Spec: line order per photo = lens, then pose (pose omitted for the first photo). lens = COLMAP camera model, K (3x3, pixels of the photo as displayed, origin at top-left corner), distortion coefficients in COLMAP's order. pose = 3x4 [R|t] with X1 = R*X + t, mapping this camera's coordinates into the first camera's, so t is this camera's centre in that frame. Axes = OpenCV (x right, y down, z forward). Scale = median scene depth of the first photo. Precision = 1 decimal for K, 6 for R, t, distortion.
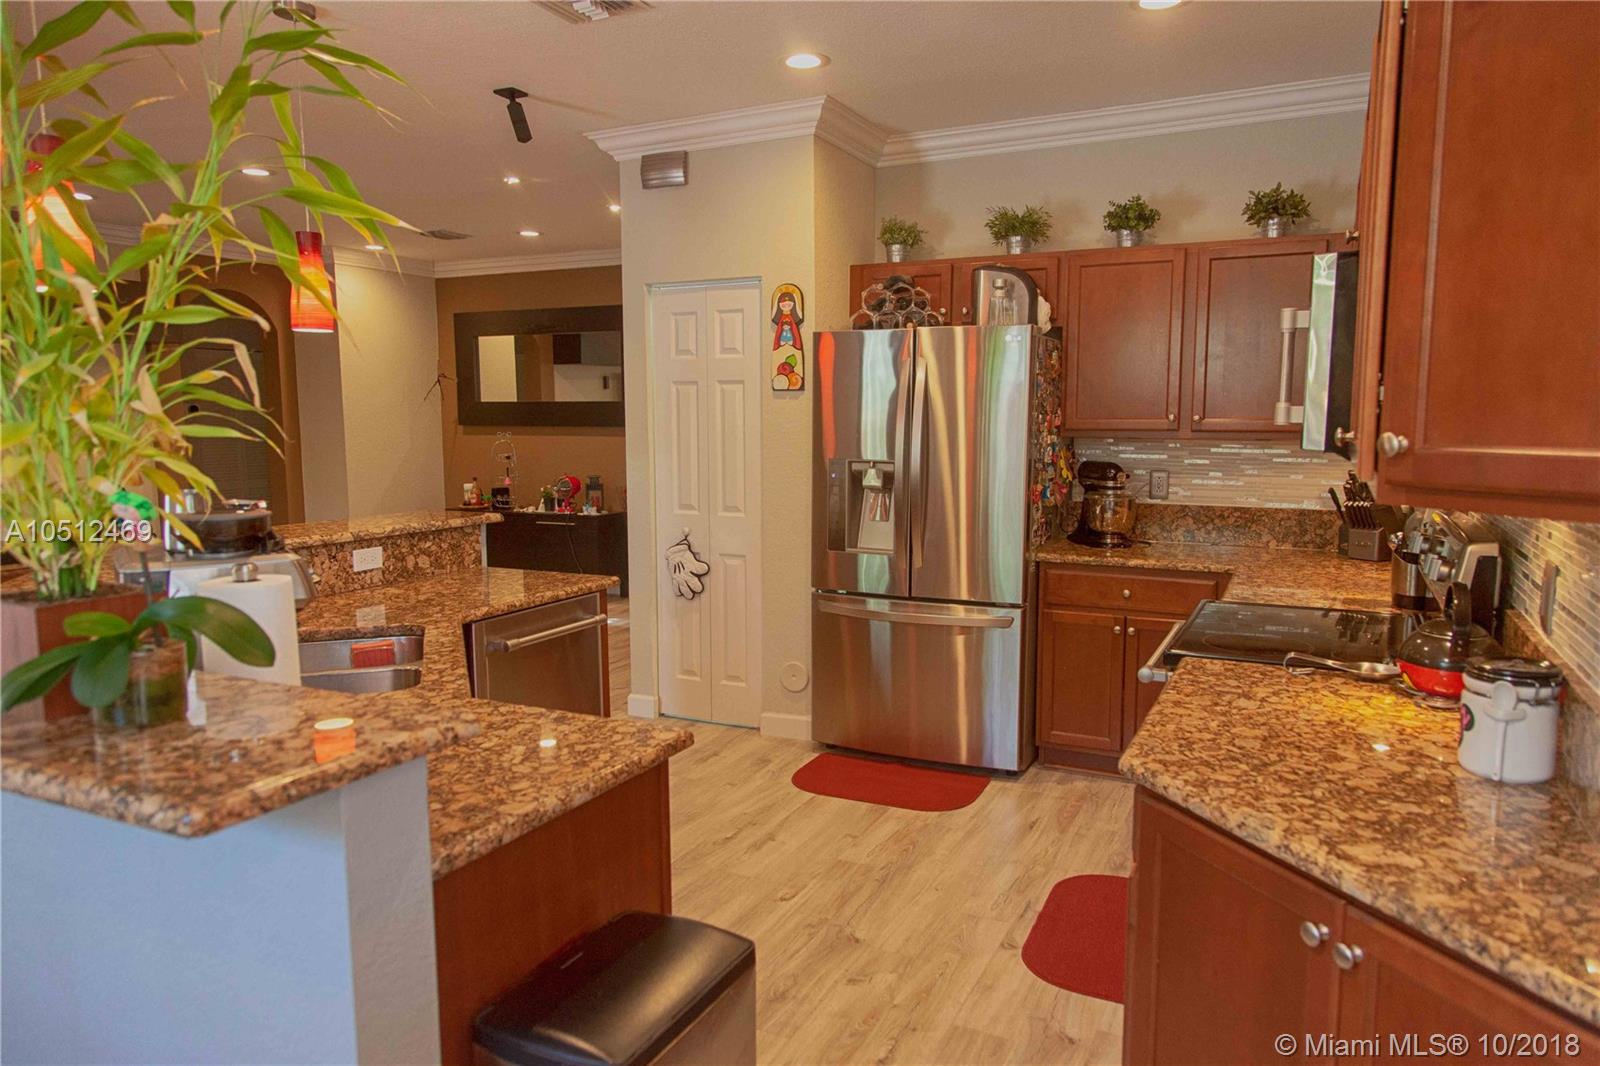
lens RADIAL K [[1082.5, 0, 794.4], [0, 1082.5, 533.7], [0, 0, 1]] dist [0.027428, -0.001044]
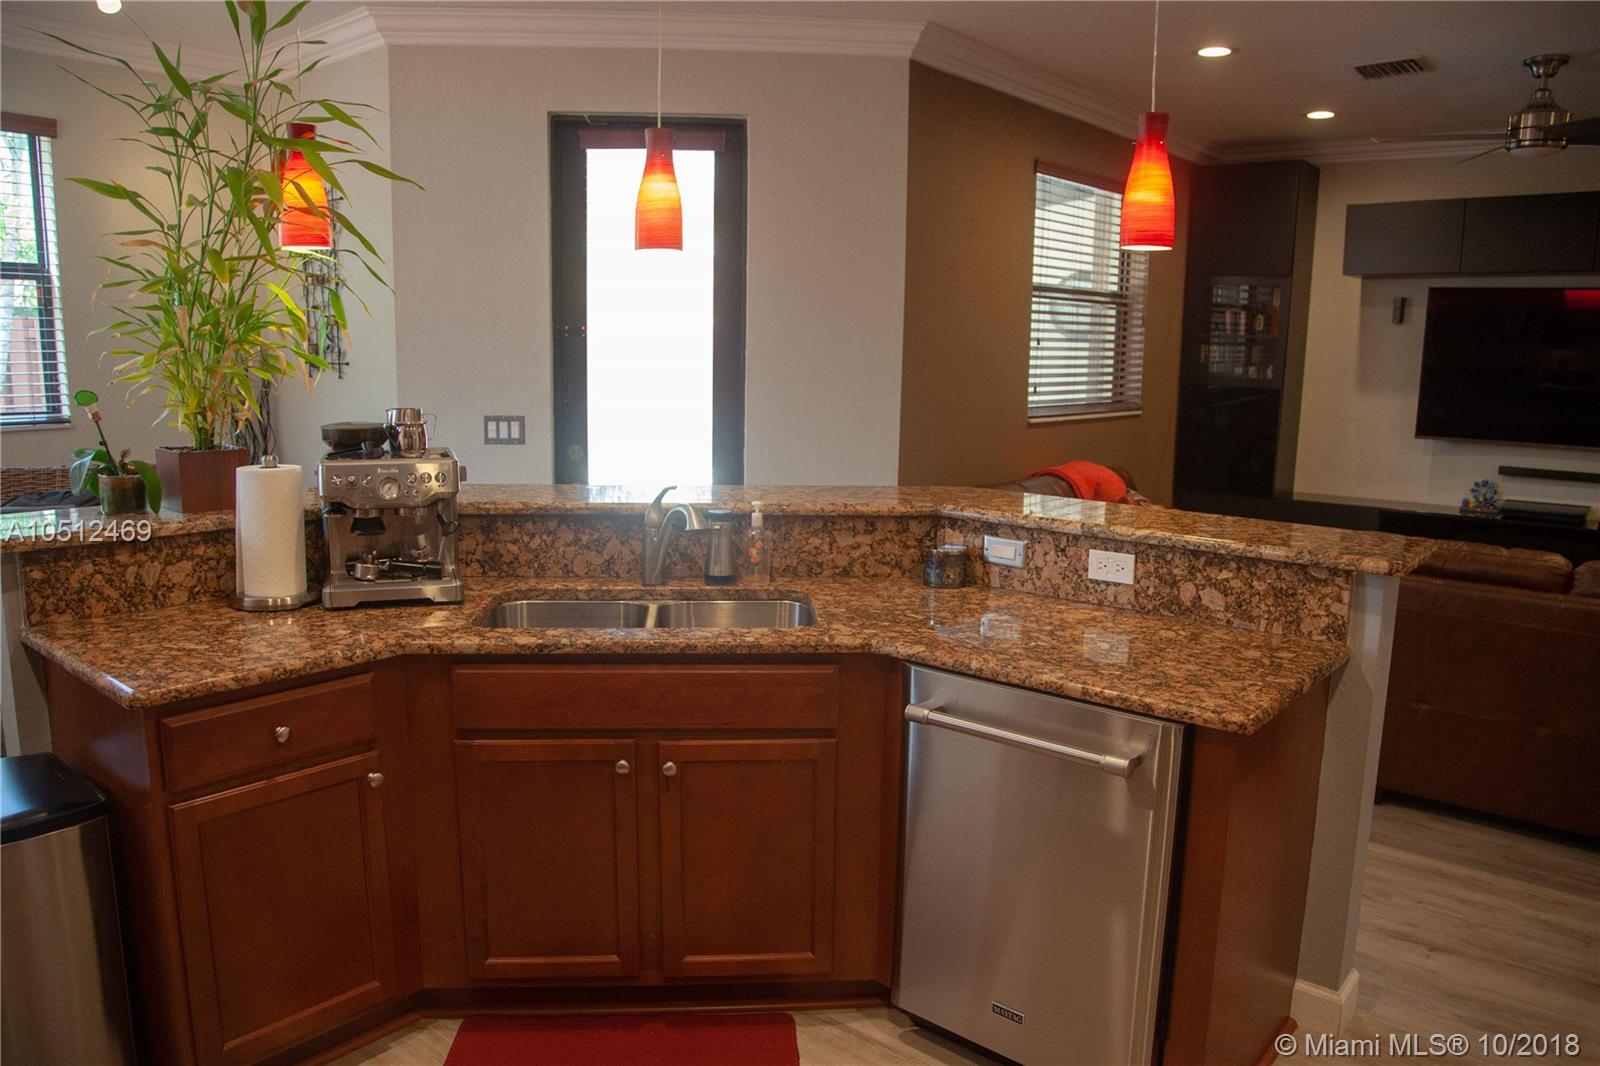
lens RADIAL K [[1162.4, 0, 800.9], [0, 1162.4, 537.7], [0, 0, 1]] dist [-0.011292, 0.000281]
pose [[-0.234833, 0.162299, -0.958391, 0.311390], [-0.125225, 0.972695, 0.195405, -0.097009], [0.963936, 0.165902, -0.208097, 0.788032]]
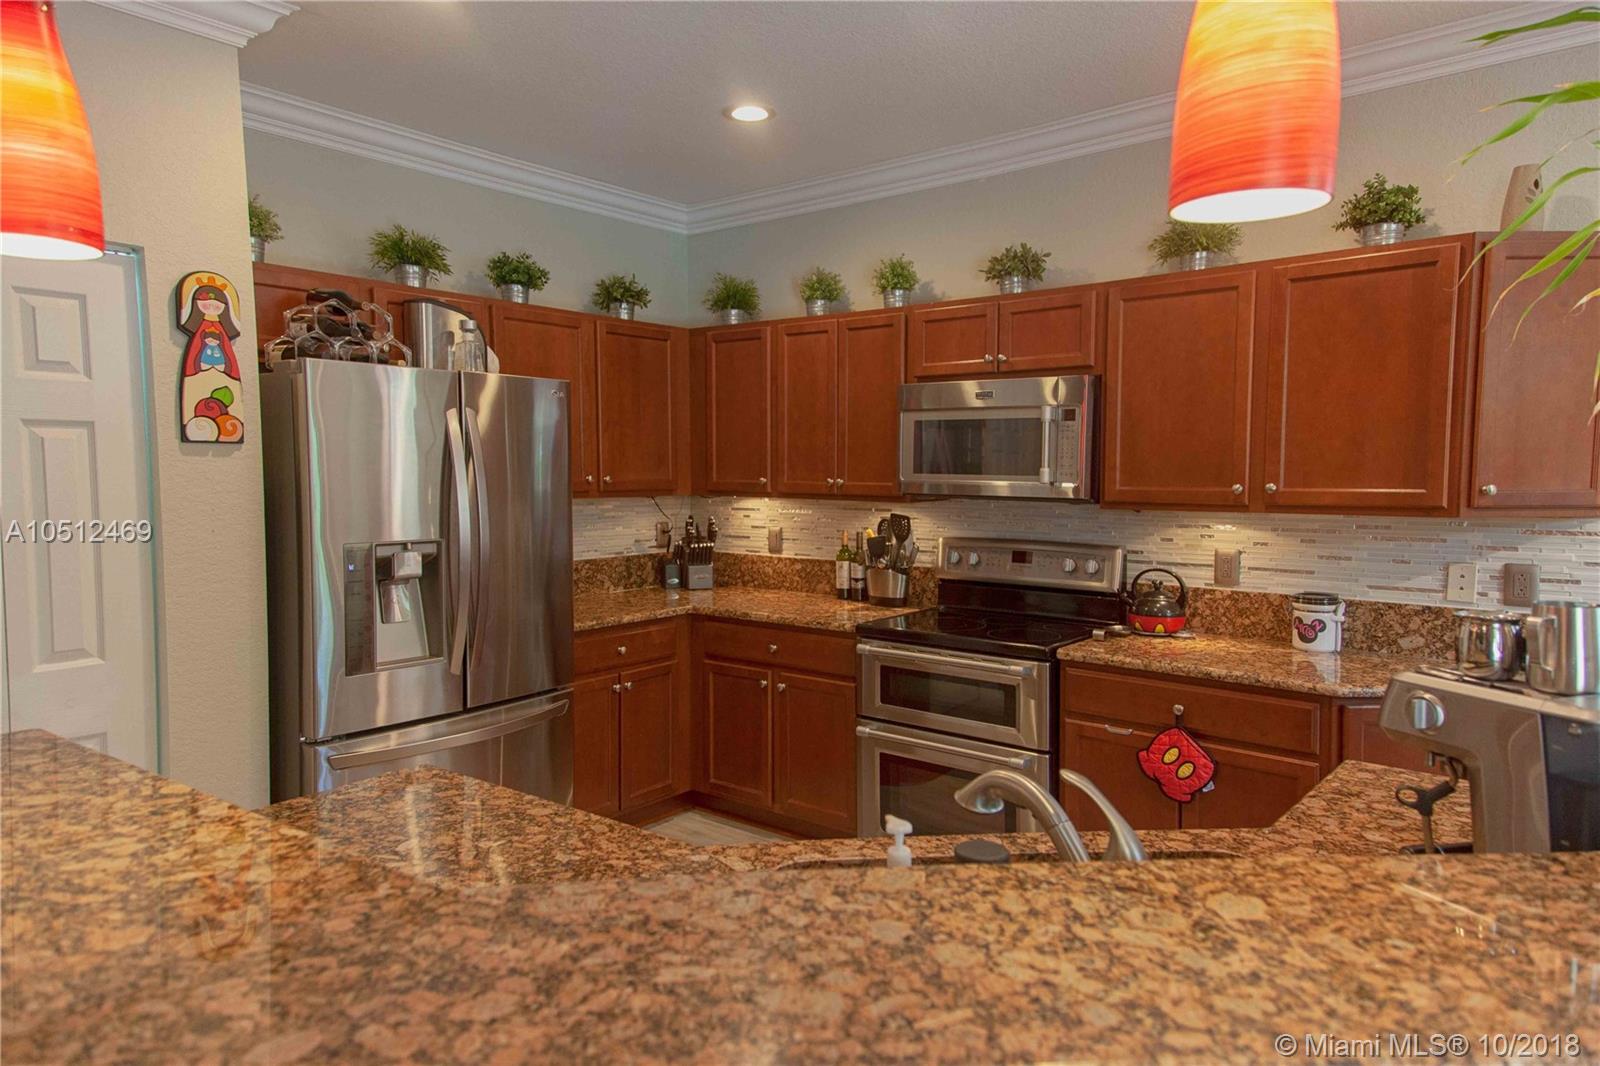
lens RADIAL K [[1042.1, 0, 807.7], [0, 1042.1, 528.0], [0, 0, 1]] dist [0.122194, -0.013012]
pose [[0.208189, -0.061810, 0.976134, -0.583800], [0.114321, 0.992699, 0.038477, -0.073362], [-0.971385, 0.103582, 0.213735, 0.580174]]
